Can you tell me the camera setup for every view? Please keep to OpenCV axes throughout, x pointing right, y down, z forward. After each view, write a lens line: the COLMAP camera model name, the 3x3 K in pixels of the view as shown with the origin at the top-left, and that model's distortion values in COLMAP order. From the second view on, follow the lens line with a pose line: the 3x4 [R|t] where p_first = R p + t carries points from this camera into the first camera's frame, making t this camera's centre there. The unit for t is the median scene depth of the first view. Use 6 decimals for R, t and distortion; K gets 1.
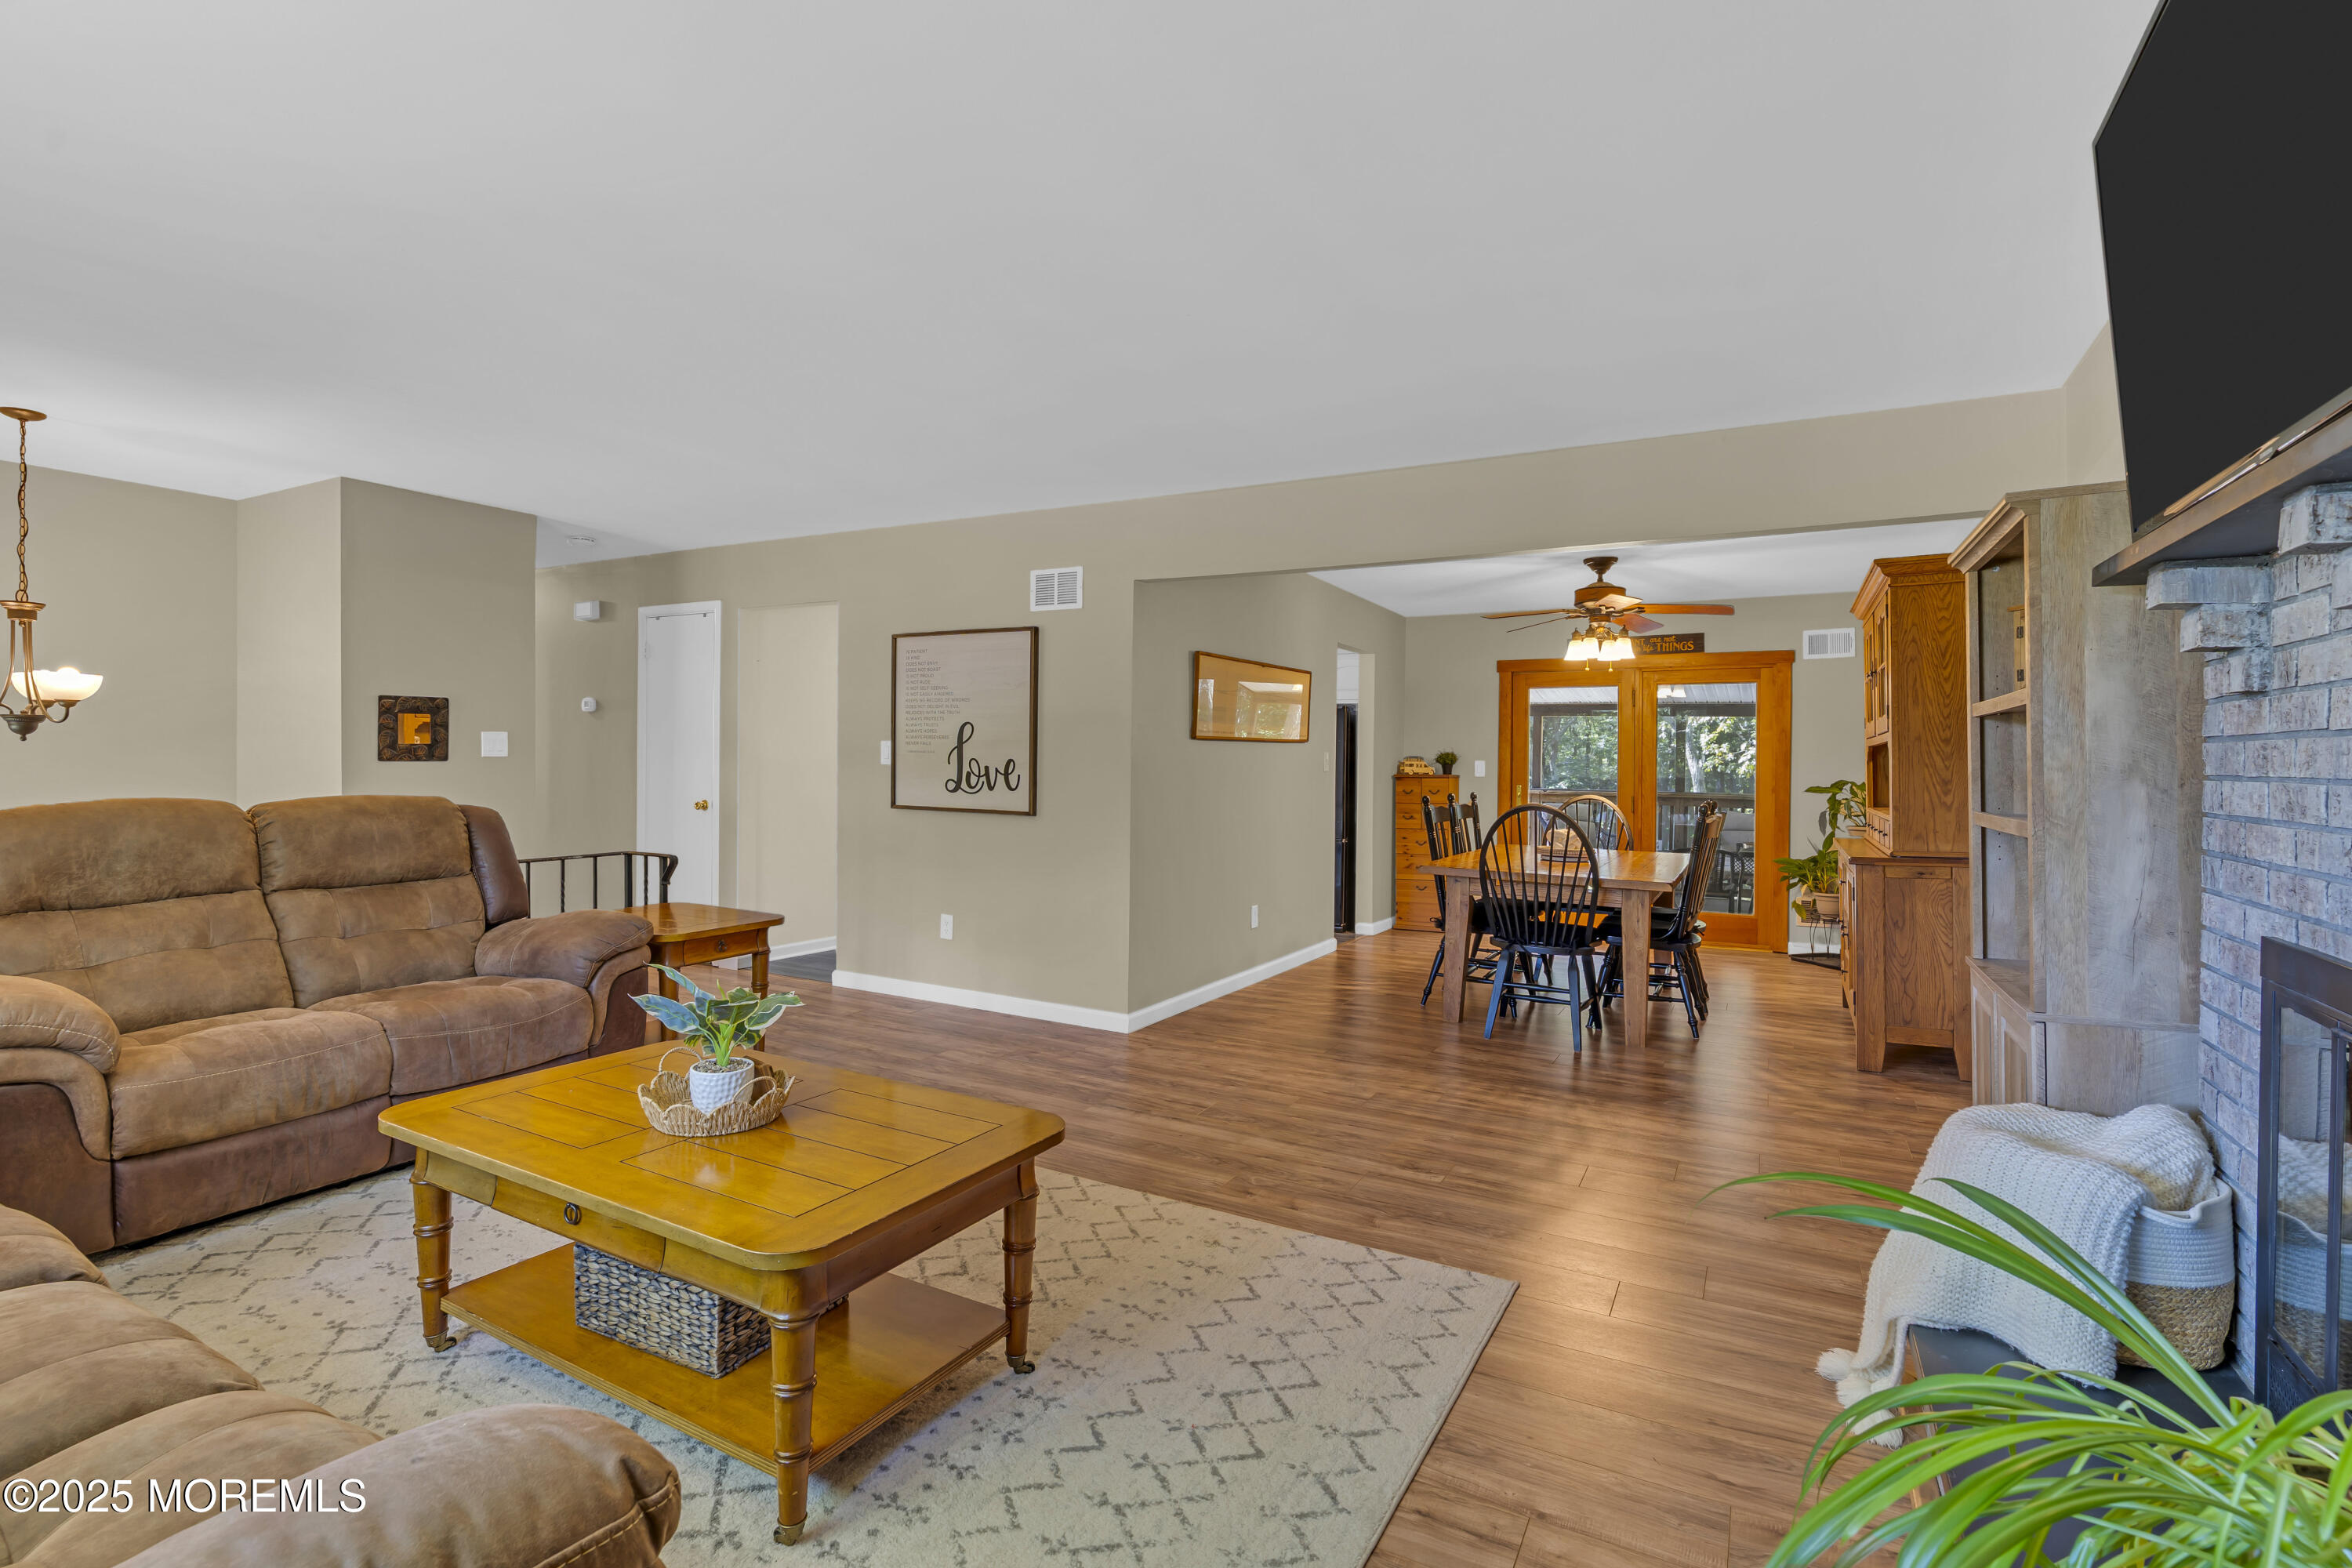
lens RADIAL K [[1092.2, 0, 1172.0], [0, 1092.2, 775.2], [0, 0, 1]] dist [-0.012299, 0.006121]
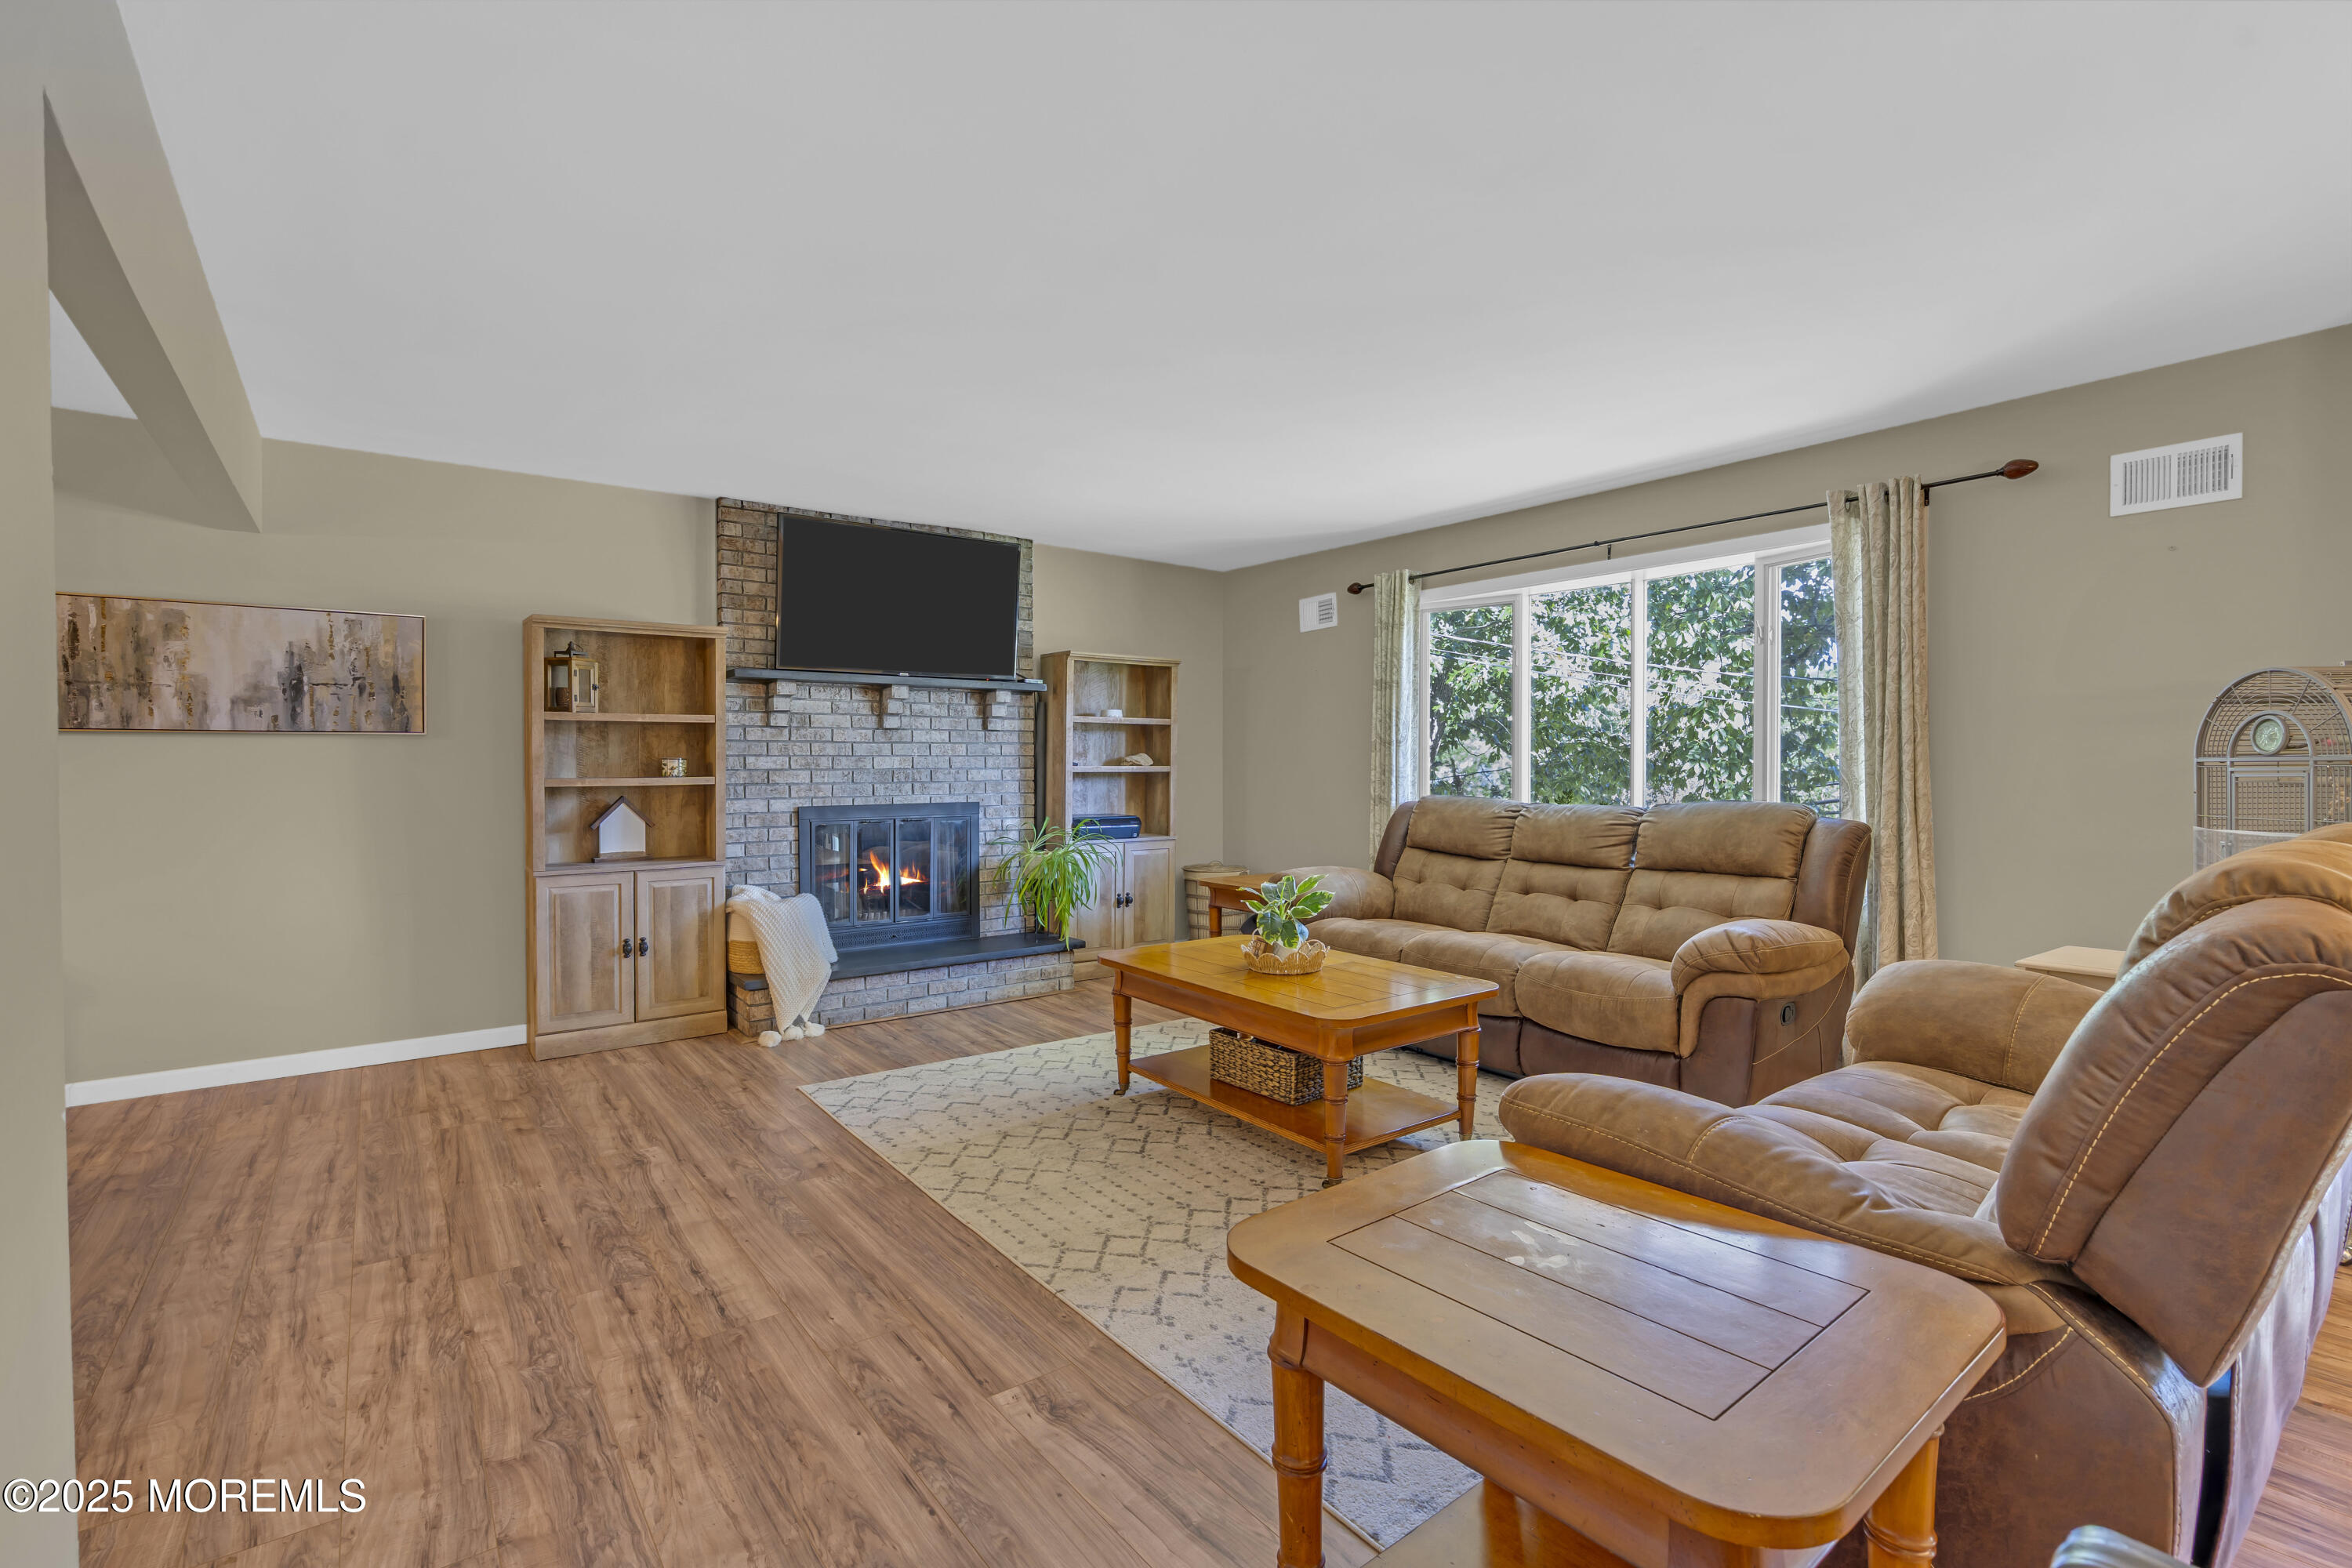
lens RADIAL K [[1061.2, 0, 1176.0], [0, 1061.2, 784.0], [0, 0, 1]] dist [-0.011914, 0.004977]
pose [[-0.913729, -0.017036, 0.405967, -0.470036], [-0.002309, 0.999322, 0.036739, -0.012216], [-0.406318, 0.032632, -0.913149, 1.297613]]
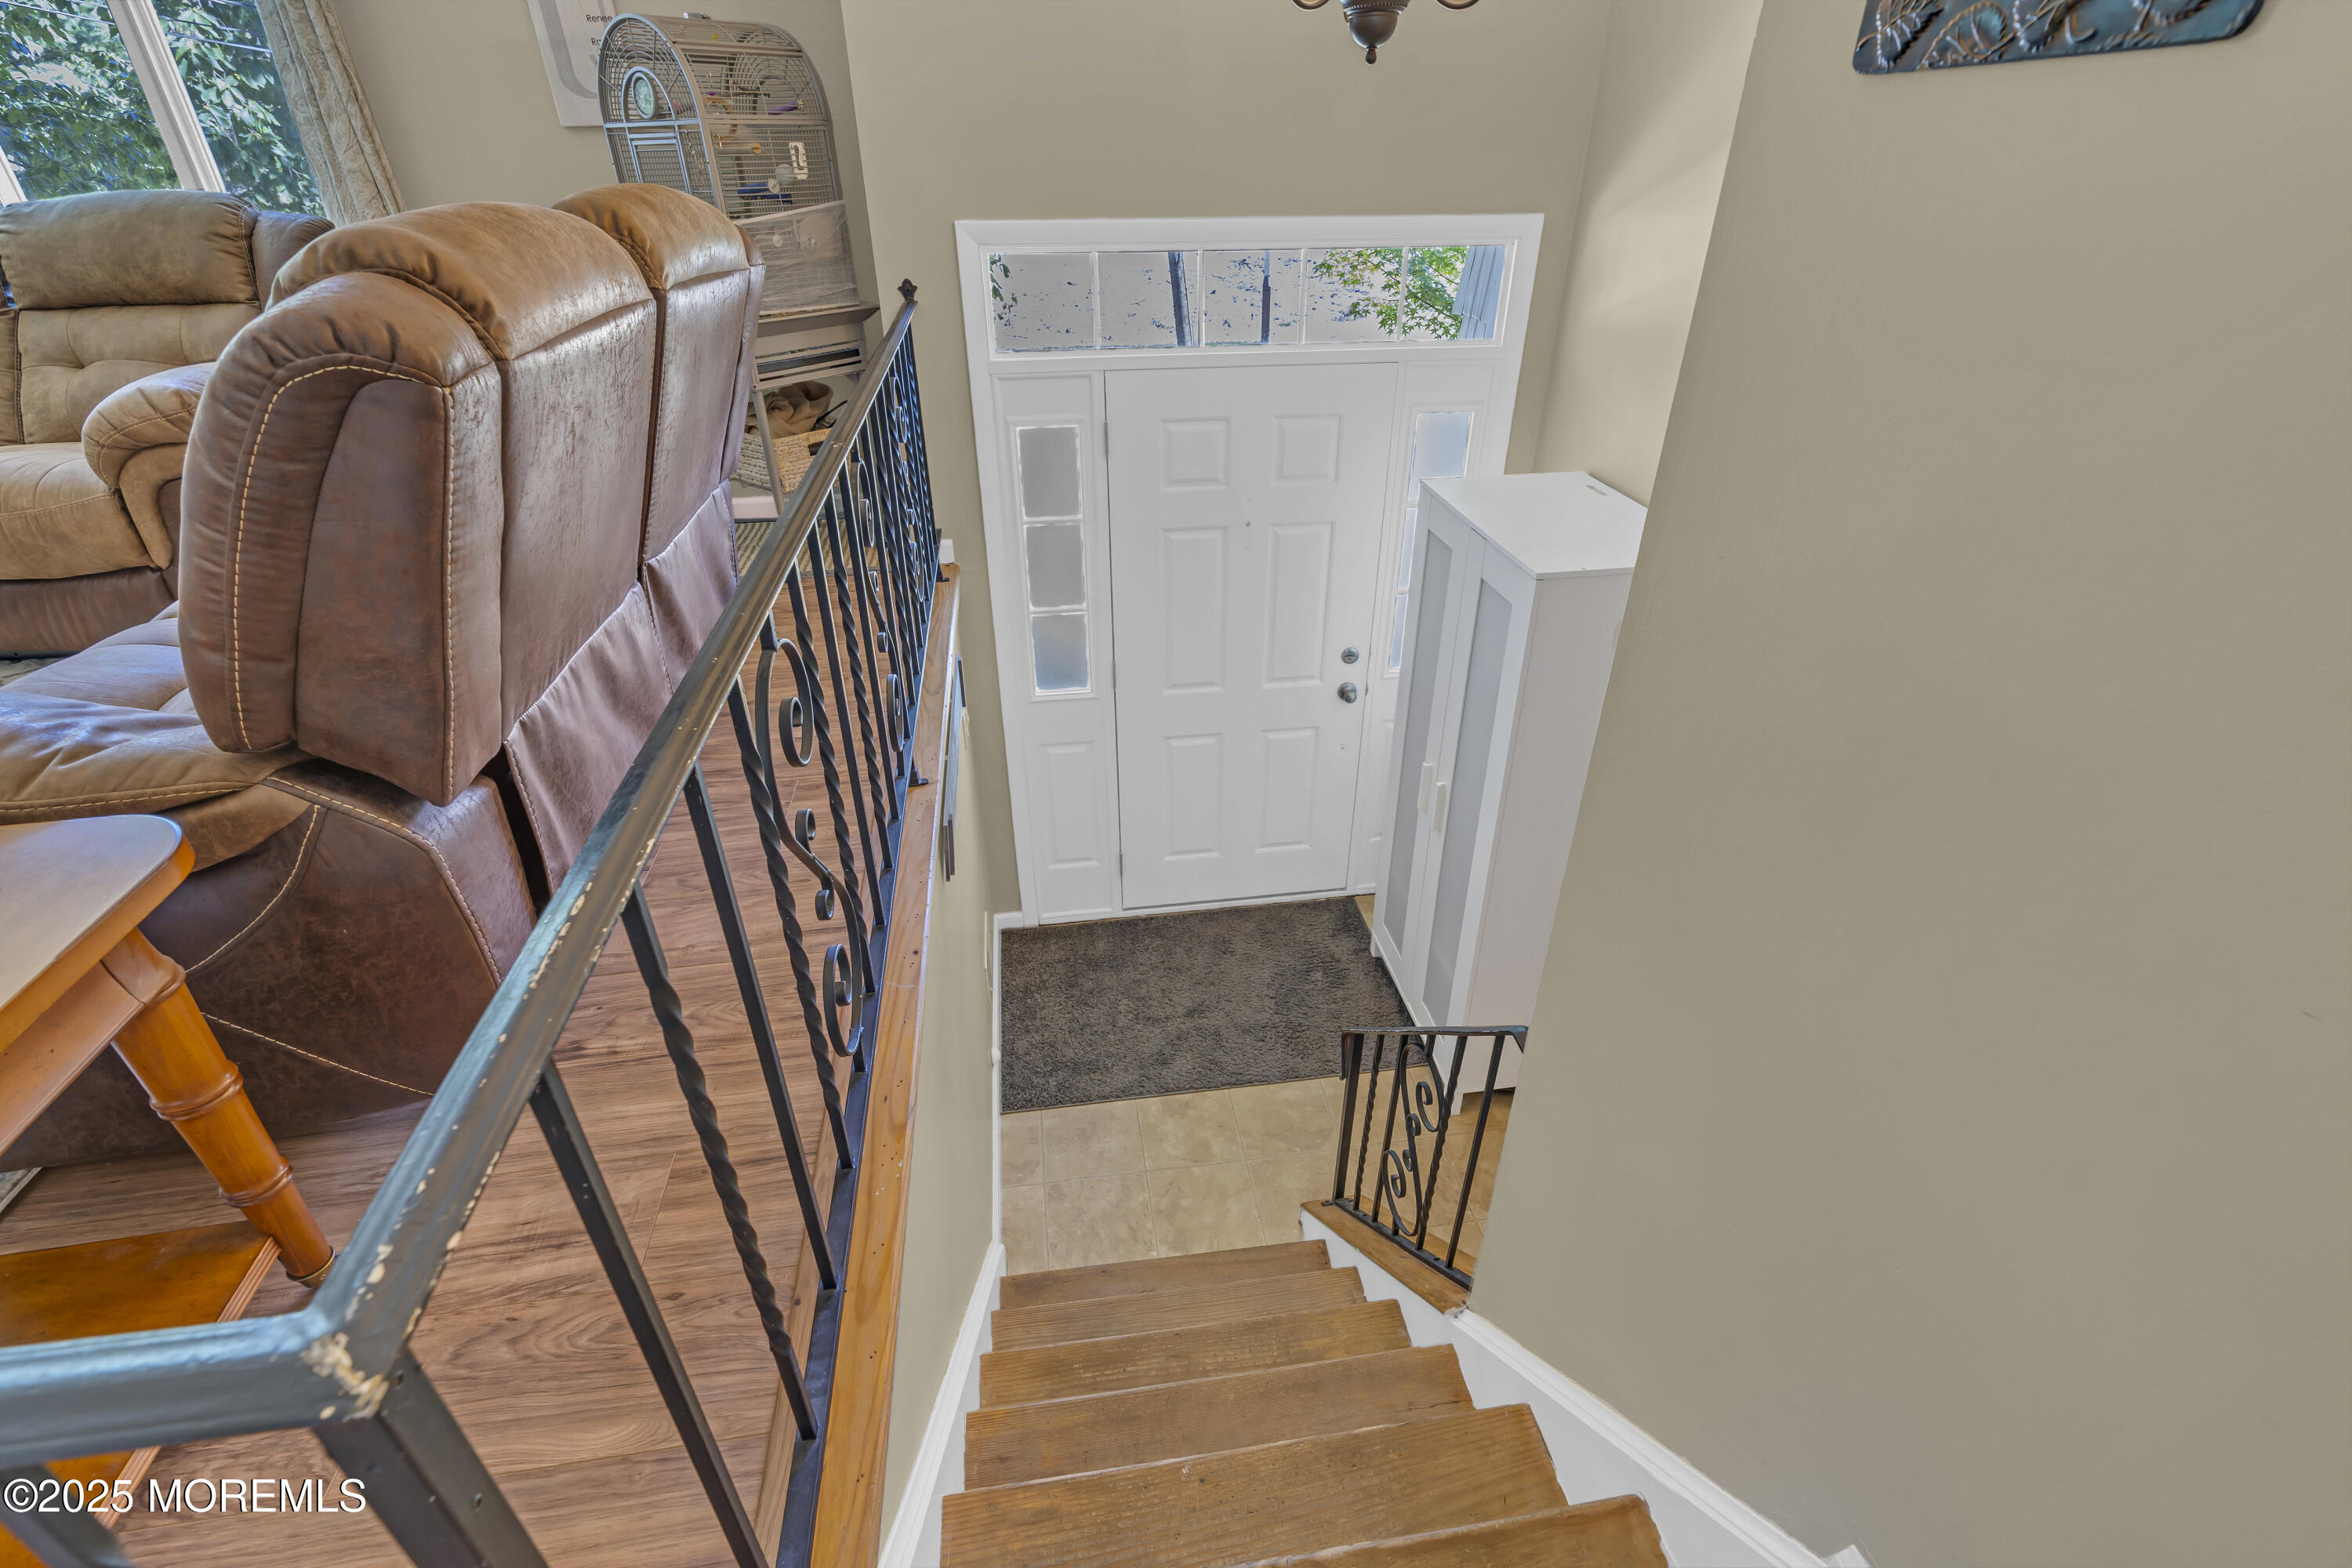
lens RADIAL K [[1057.1, 0, 1175.0], [0, 1057.1, 774.4], [0, 0, 1]] dist [-0.010022, 0.004995]
pose [[-0.796564, 0.302109, -0.523656, -0.607725], [-0.014417, 0.856447, 0.516034, -0.001767], [0.604382, 0.418604, -0.677859, 1.251667]]
